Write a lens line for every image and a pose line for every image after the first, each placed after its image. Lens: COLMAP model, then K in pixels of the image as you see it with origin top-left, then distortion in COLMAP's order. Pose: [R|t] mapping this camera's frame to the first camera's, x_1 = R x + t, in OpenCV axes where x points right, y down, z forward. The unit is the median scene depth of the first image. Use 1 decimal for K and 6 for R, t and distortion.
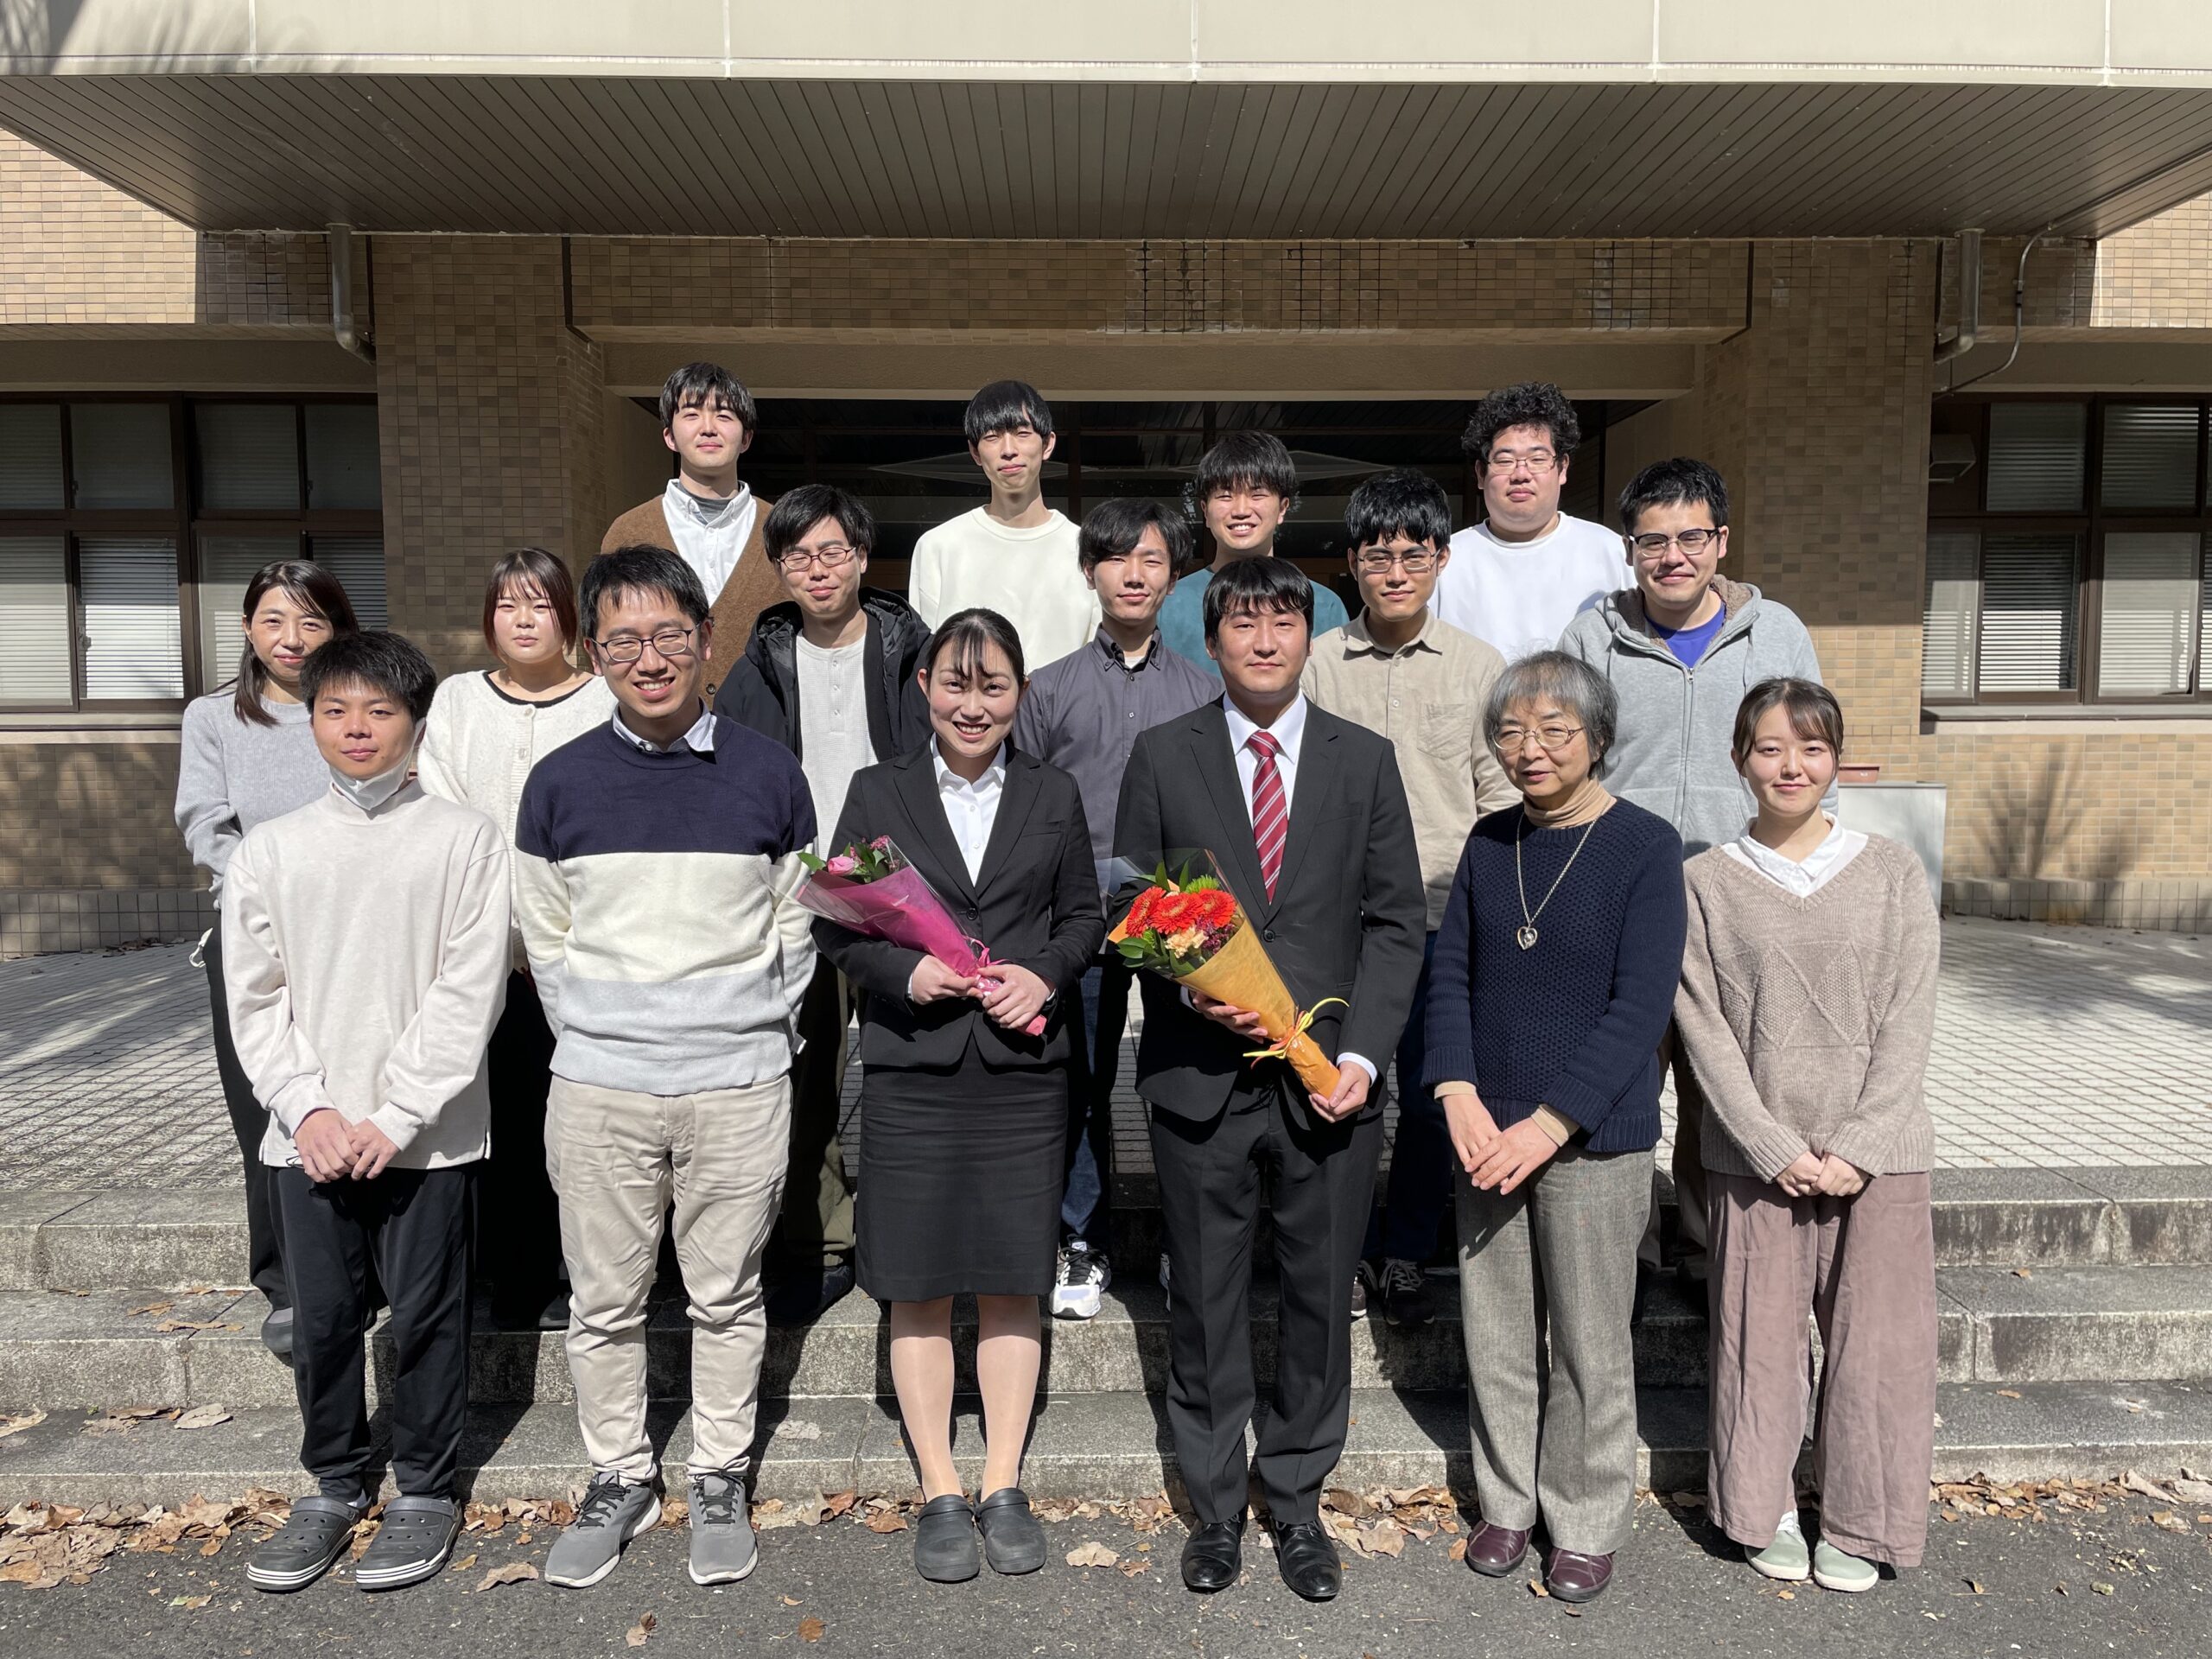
lens RADIAL K [[1672.1, 0, 1111.9], [0, 1672.1, 846.4], [0, 0, 1]] dist [0.096135, -0.120931]
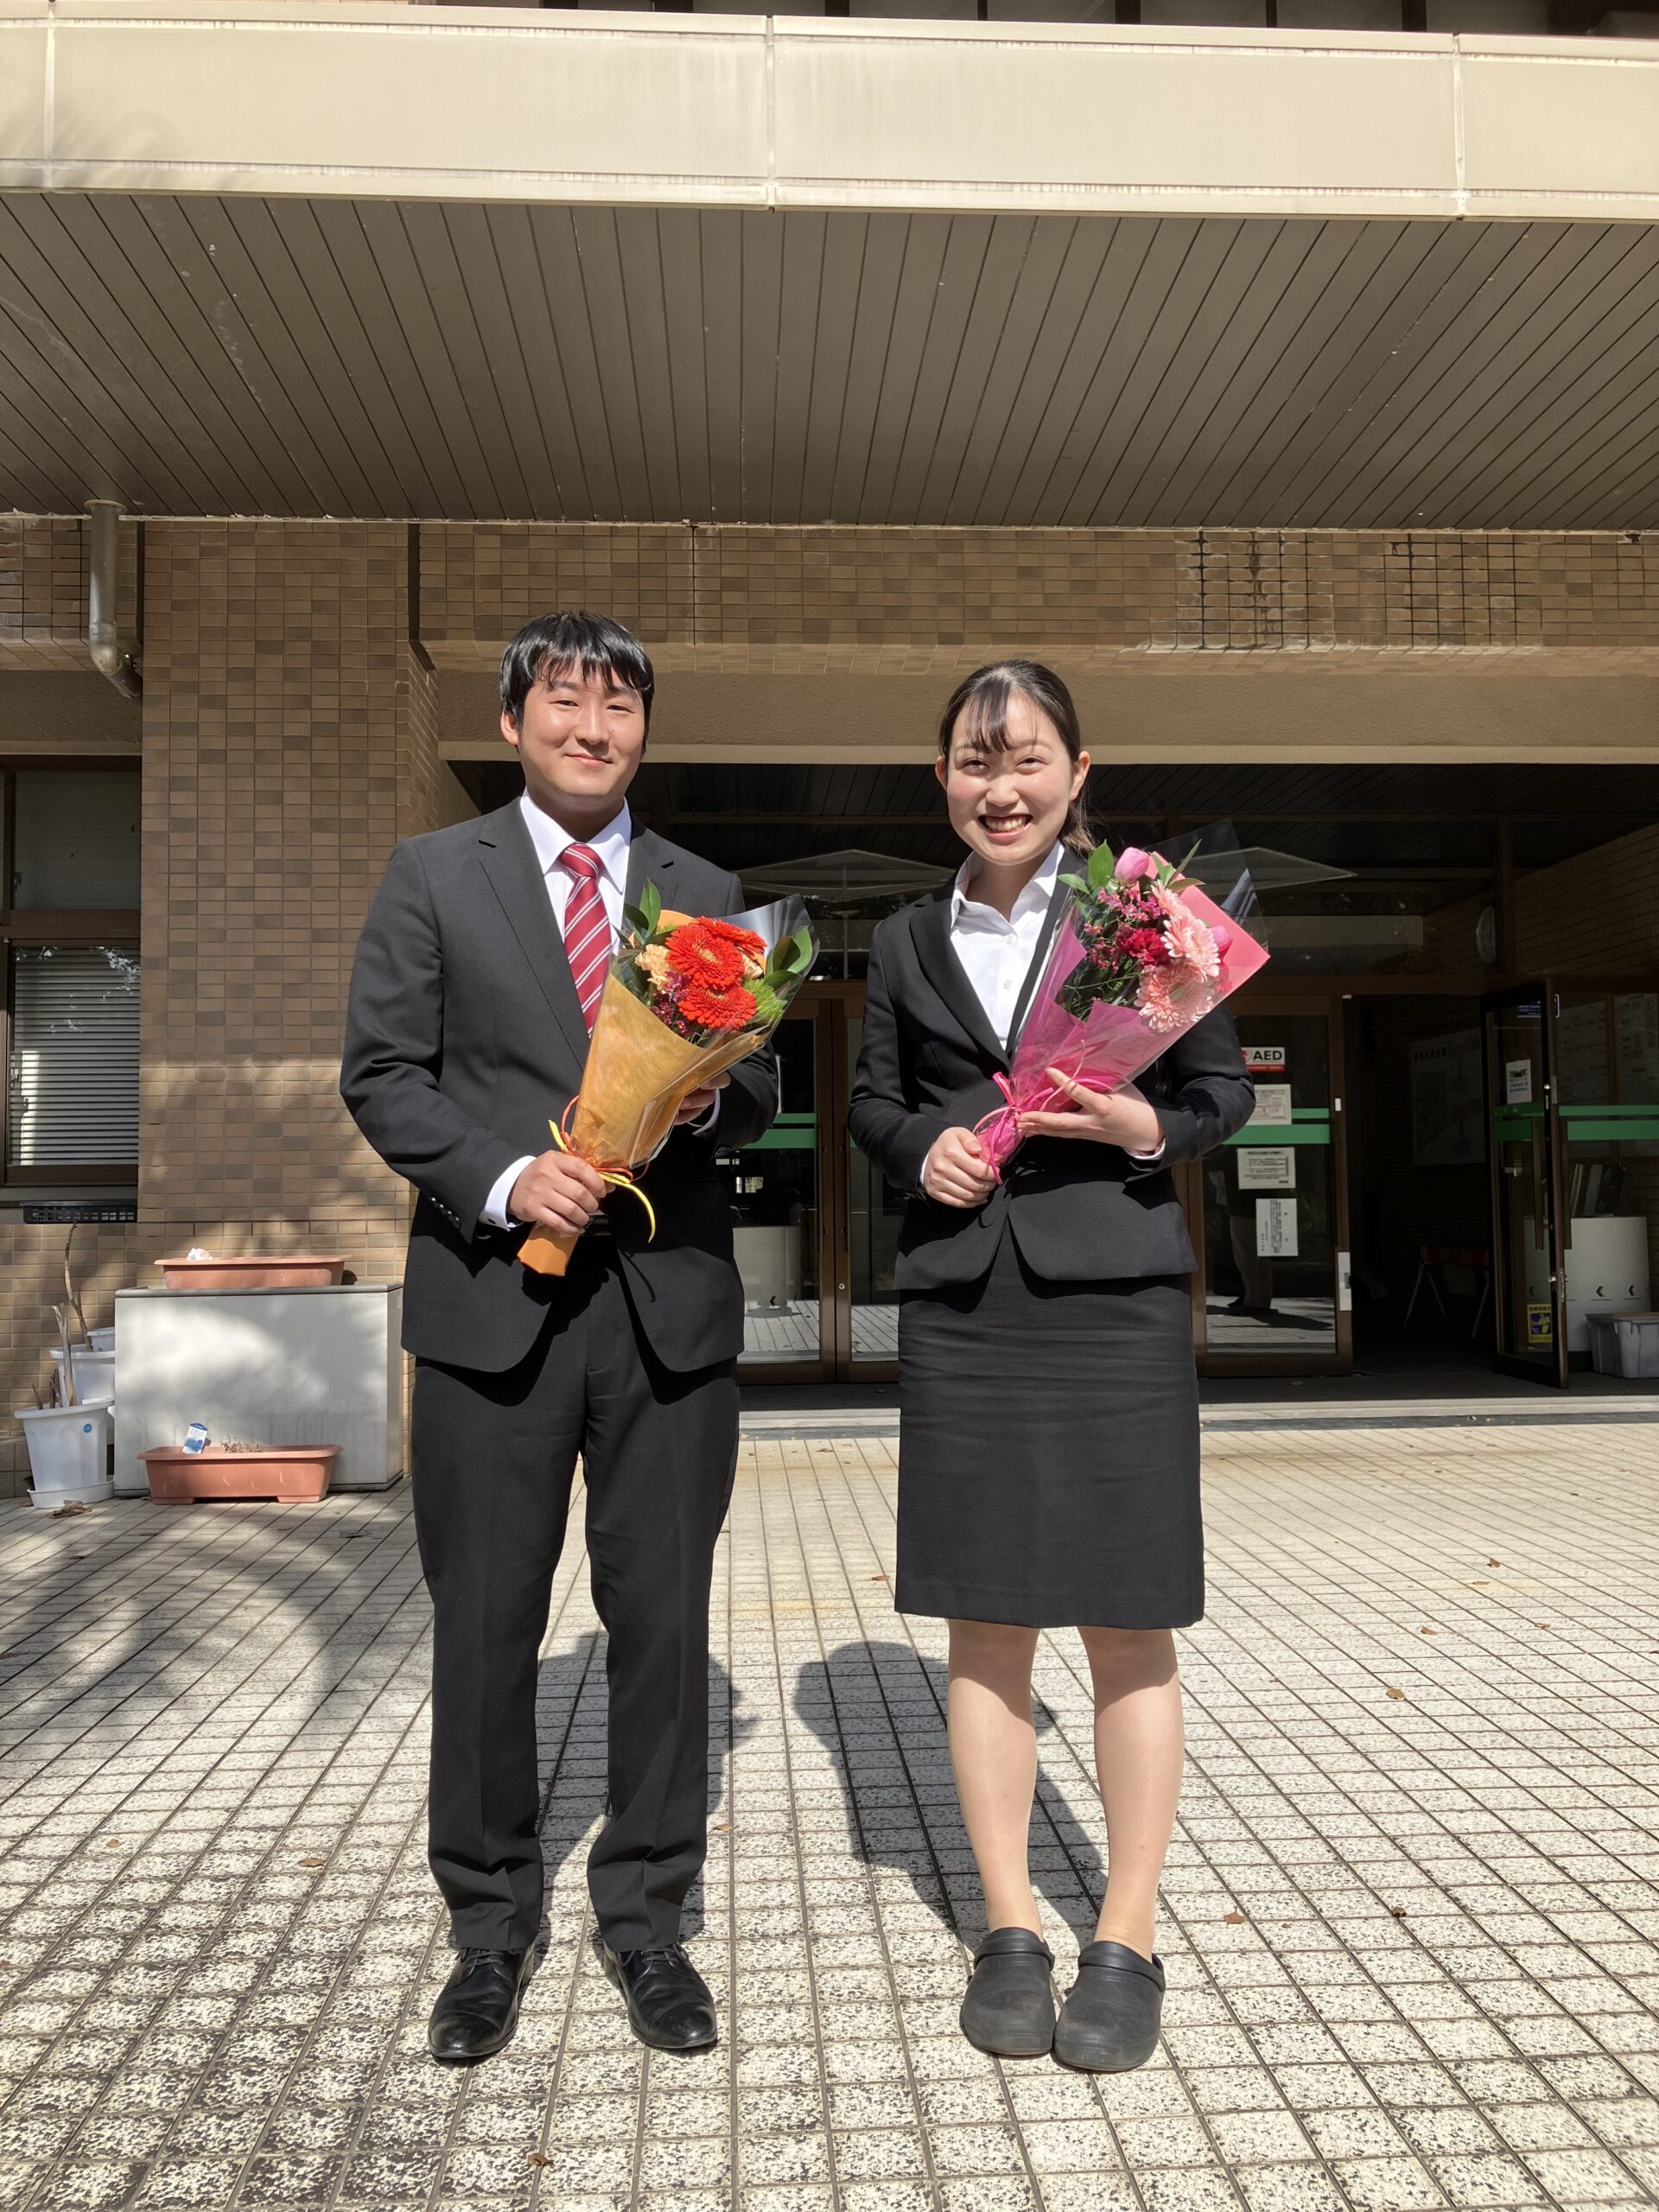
lens RADIAL K [[1819.0, 0, 842.0], [0, 1819.0, 1101.3], [0, 0, 1]] dist [0.056796, -0.114067]
pose [[0.999234, -0.007641, 0.038387, -0.169373], [0.012743, 0.990832, -0.134497, -0.006524], [-0.037008, 0.134883, 0.990170, 0.249867]]
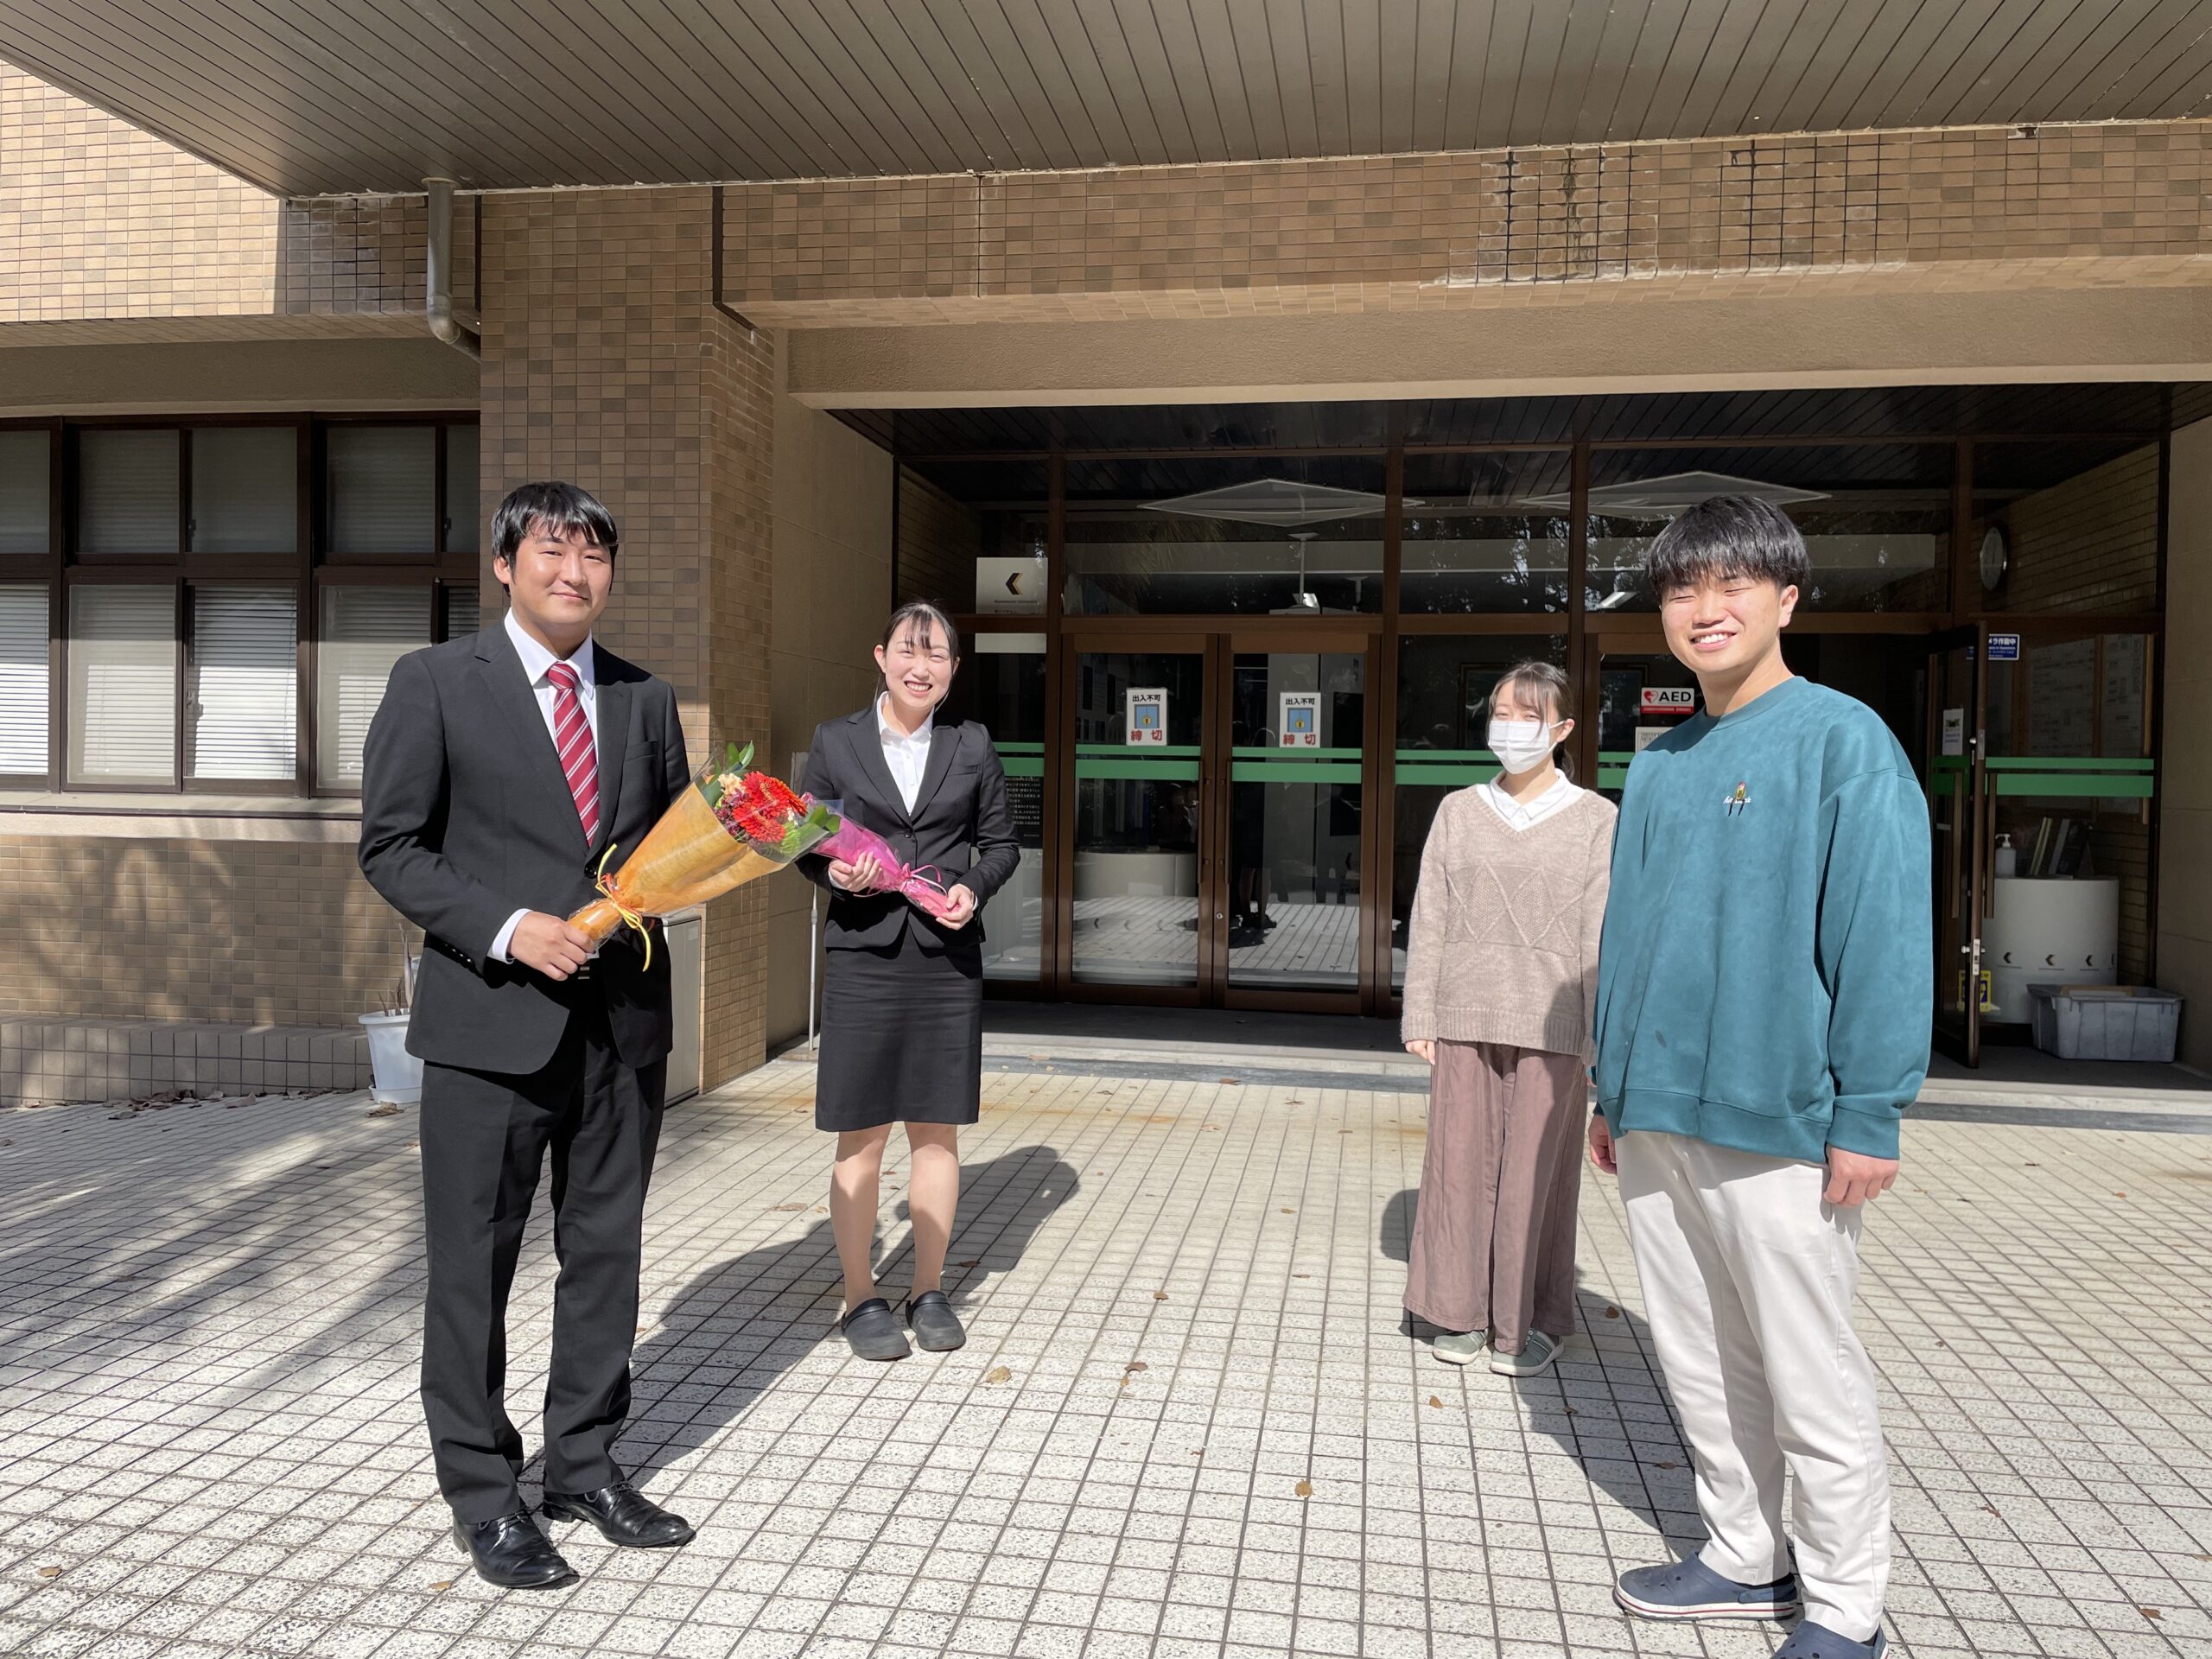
lens RADIAL K [[1676.8, 0, 1093.0], [0, 1676.8, 804.7], [0, 0, 1]] dist [0.097864, -0.122718]
pose [[0.981167, 0.024800, -0.191563, -0.007789], [-0.036653, 0.997610, -0.058582, -0.047570], [0.189652, 0.064500, 0.979730, 0.310038]]
